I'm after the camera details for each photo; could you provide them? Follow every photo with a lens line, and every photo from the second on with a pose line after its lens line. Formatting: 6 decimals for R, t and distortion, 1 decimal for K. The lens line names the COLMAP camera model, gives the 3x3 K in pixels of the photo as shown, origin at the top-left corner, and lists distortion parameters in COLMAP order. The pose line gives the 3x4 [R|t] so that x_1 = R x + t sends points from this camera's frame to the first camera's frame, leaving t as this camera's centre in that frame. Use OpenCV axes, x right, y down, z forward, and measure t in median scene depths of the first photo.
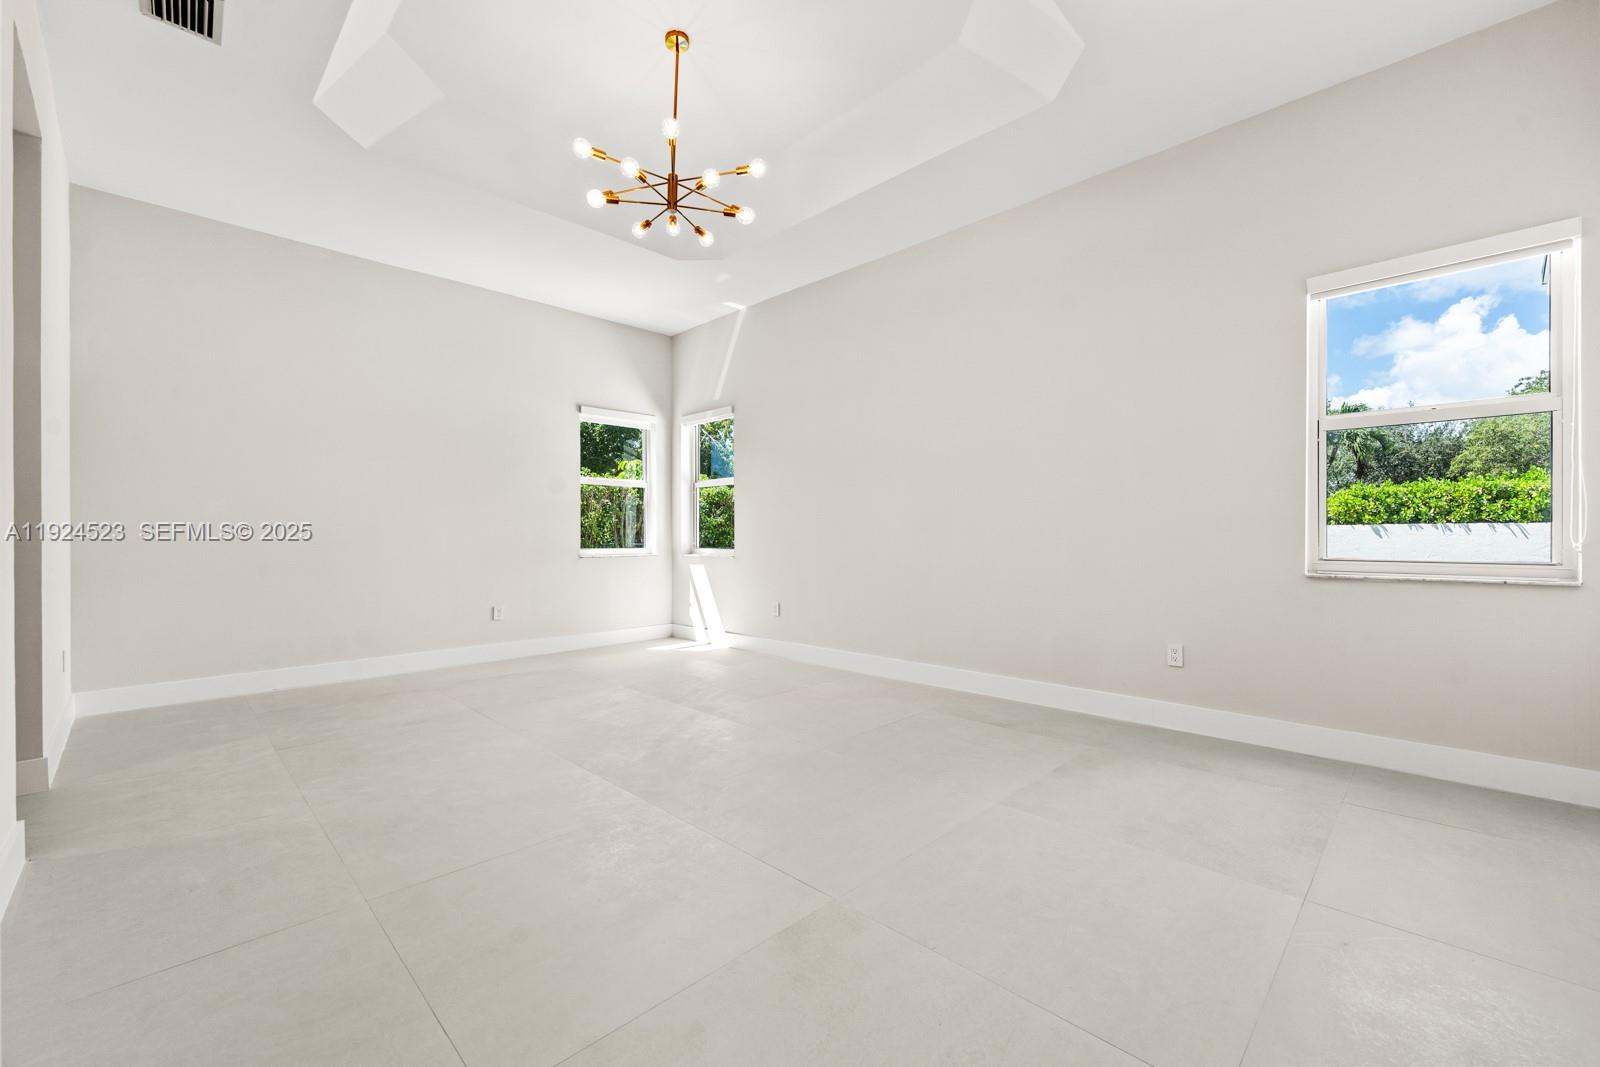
lens RADIAL K [[653.3, 0, 801.5], [0, 653.3, 539.1], [0, 0, 1]] dist [-0.002438, -0.000283]
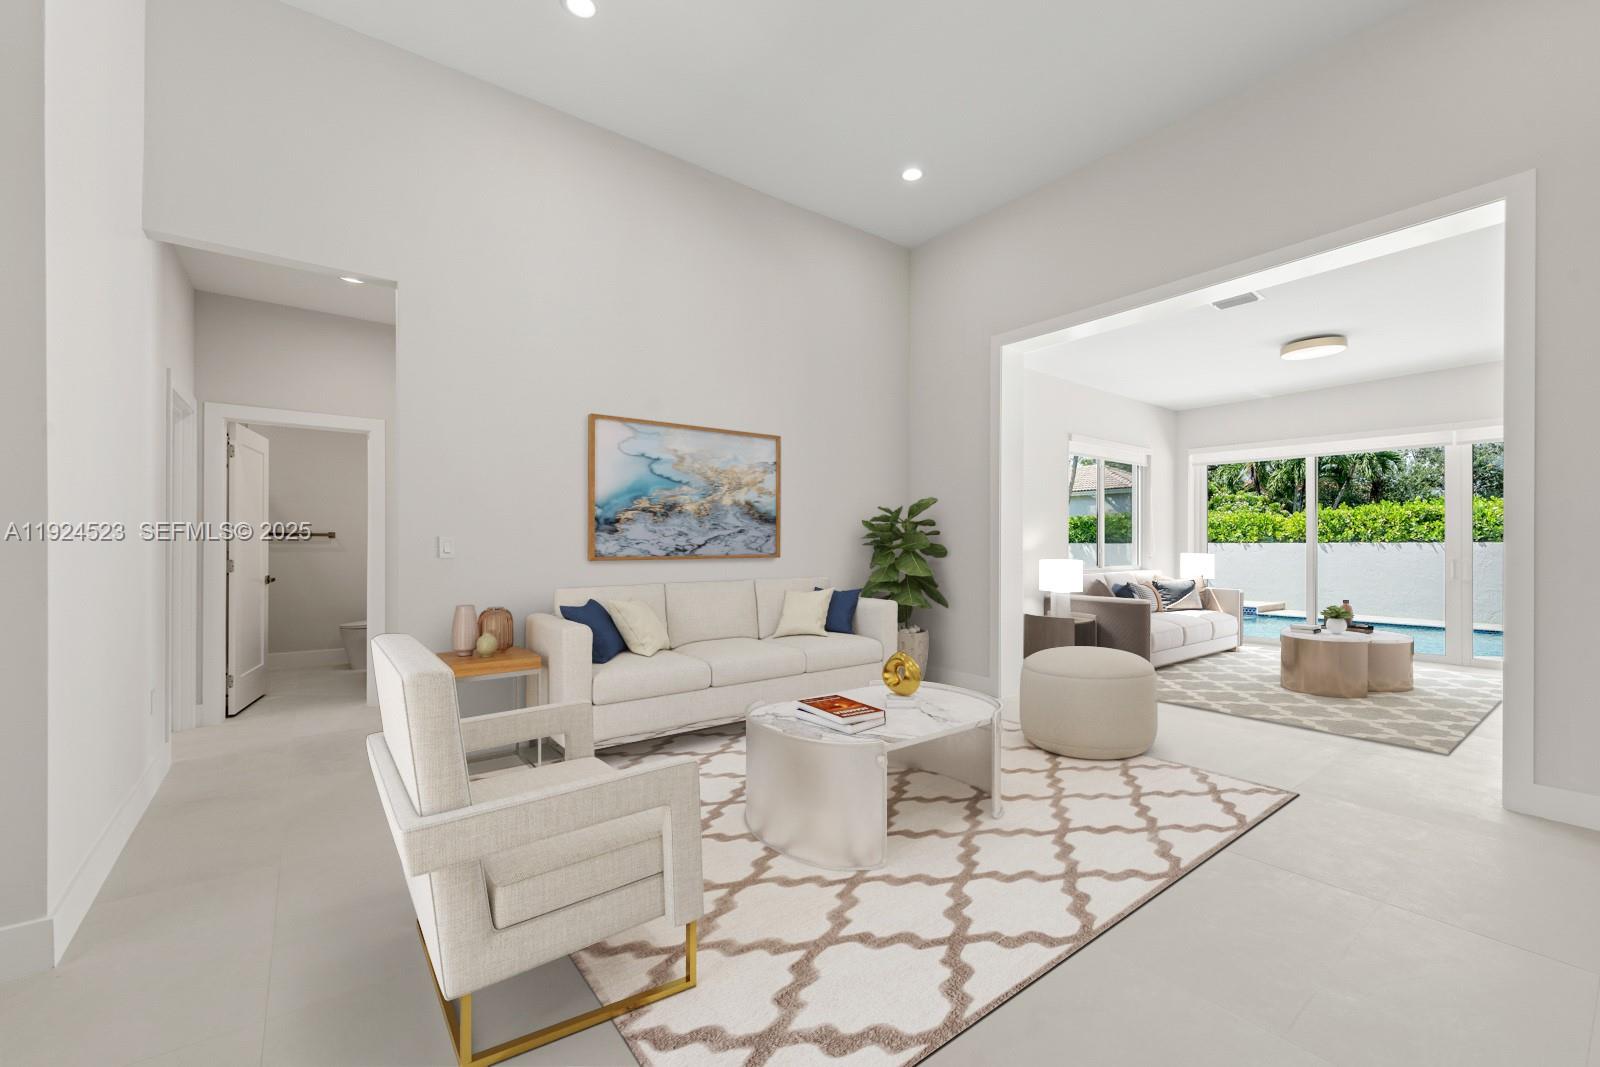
lens RADIAL K [[653.3, 0, 794.7], [0, 653.3, 550.4], [0, 0, 1]] dist [-0.002438, -0.000283]
pose [[0.988569, 0.005569, -0.150667, 0.140475], [-0.005298, 0.999984, 0.002200, -0.006762], [0.150676, -0.001377, 0.988582, -0.285714]]
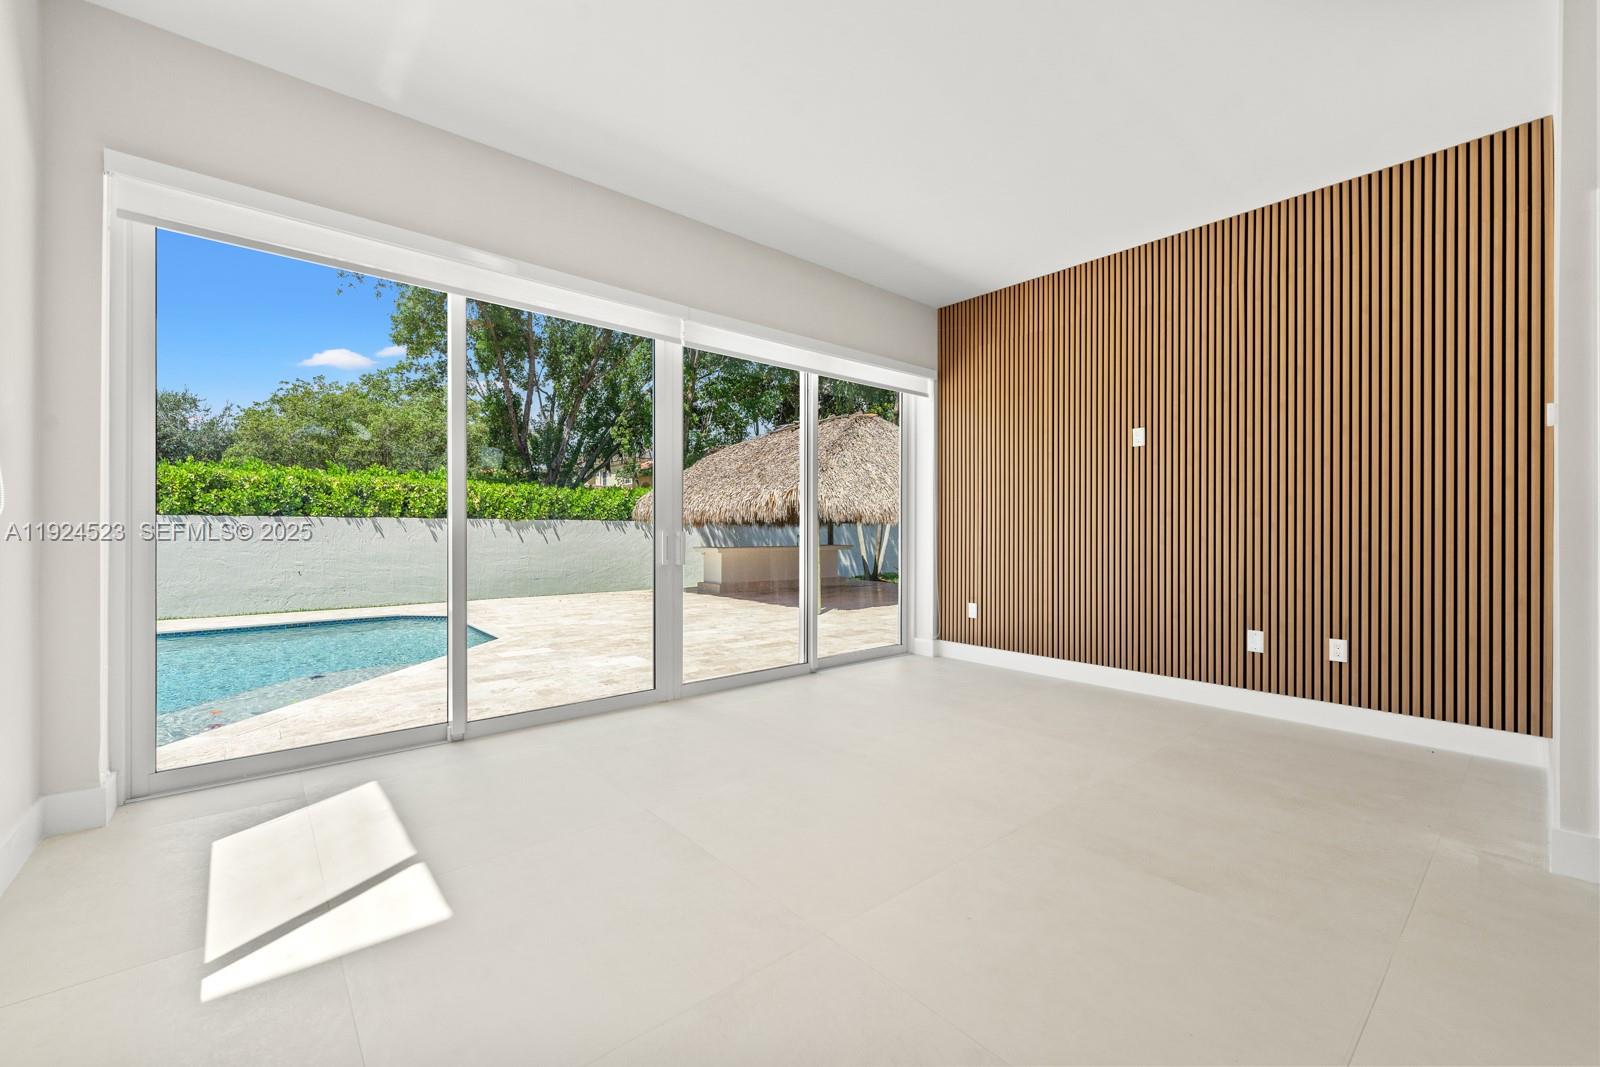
lens RADIAL K [[653.3, 0, 799.7], [0, 653.3, 533.2], [0, 0, 1]] dist [-0.002438, -0.000283]
pose [[0.089455, -0.001138, 0.995990, 0.242909], [-0.000637, 0.999999, 0.001200, -0.002134], [-0.995991, -0.000742, 0.089454, 0.115136]]
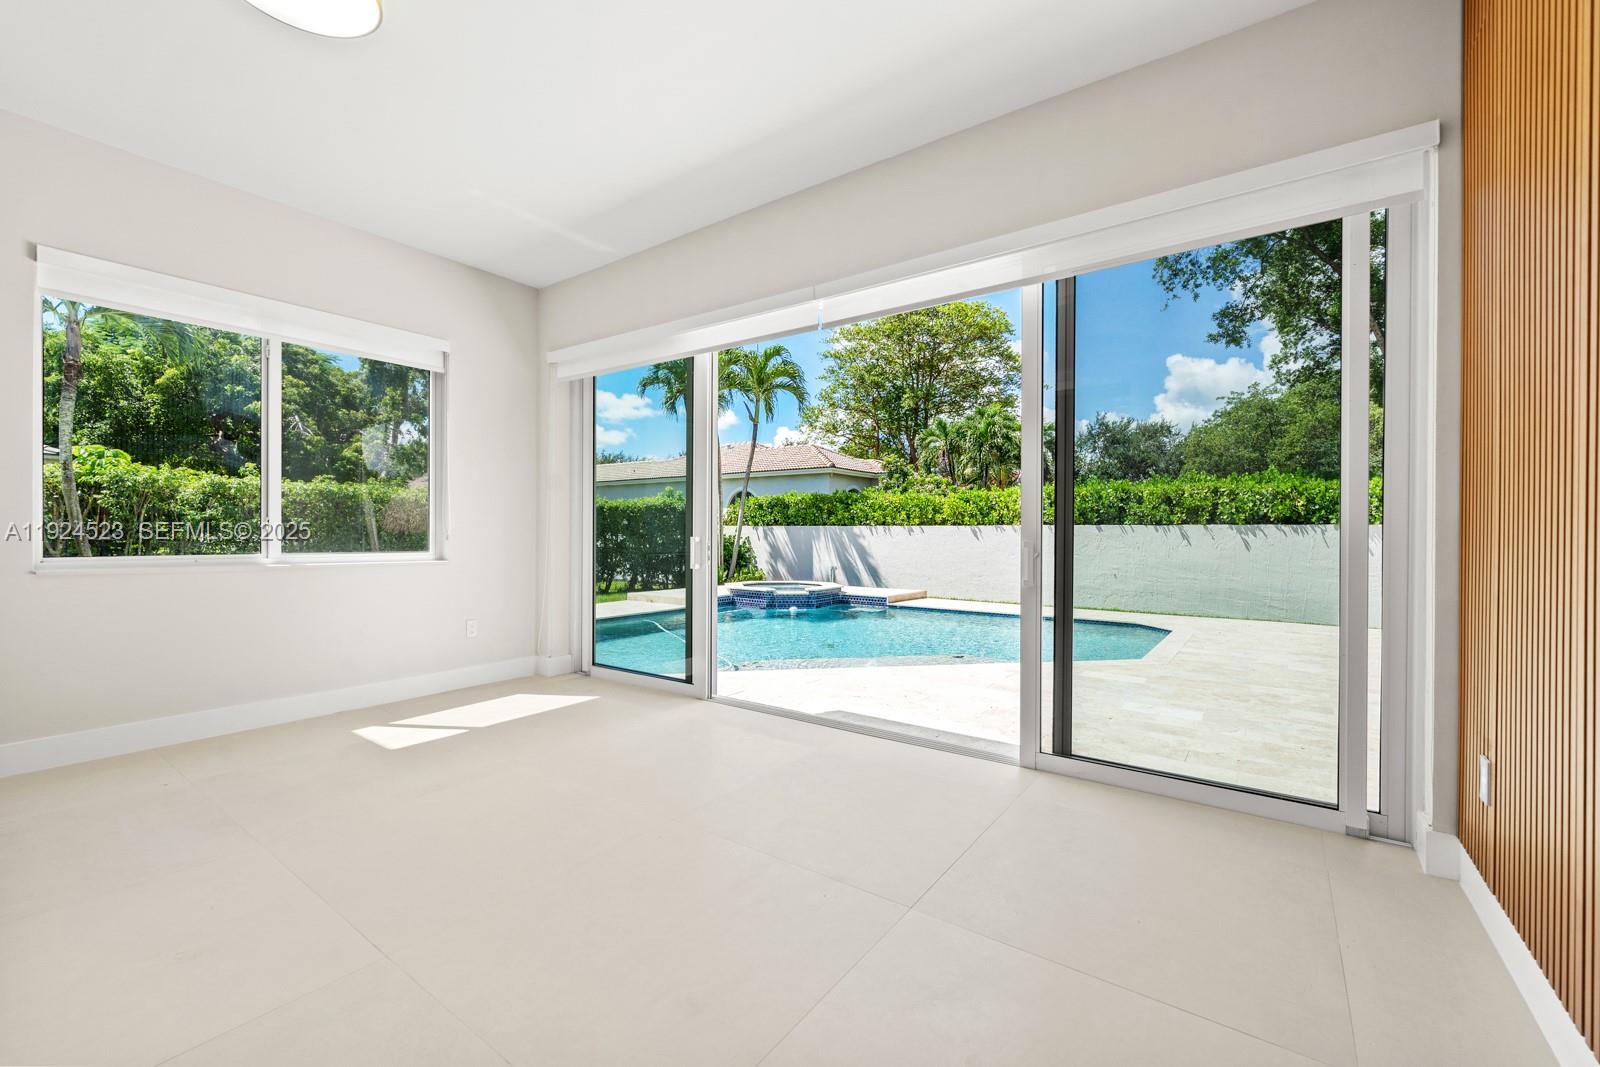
lens RADIAL K [[653.3, 0, 795.8], [0, 653.3, 536.8], [0, 0, 1]] dist [-0.002438, -0.000283]
pose [[0.989395, 0.008104, 0.145022, 0.448295], [-0.008466, 0.999962, 0.001879, -0.003206], [-0.145001, -0.003087, 0.989427, -0.037515]]
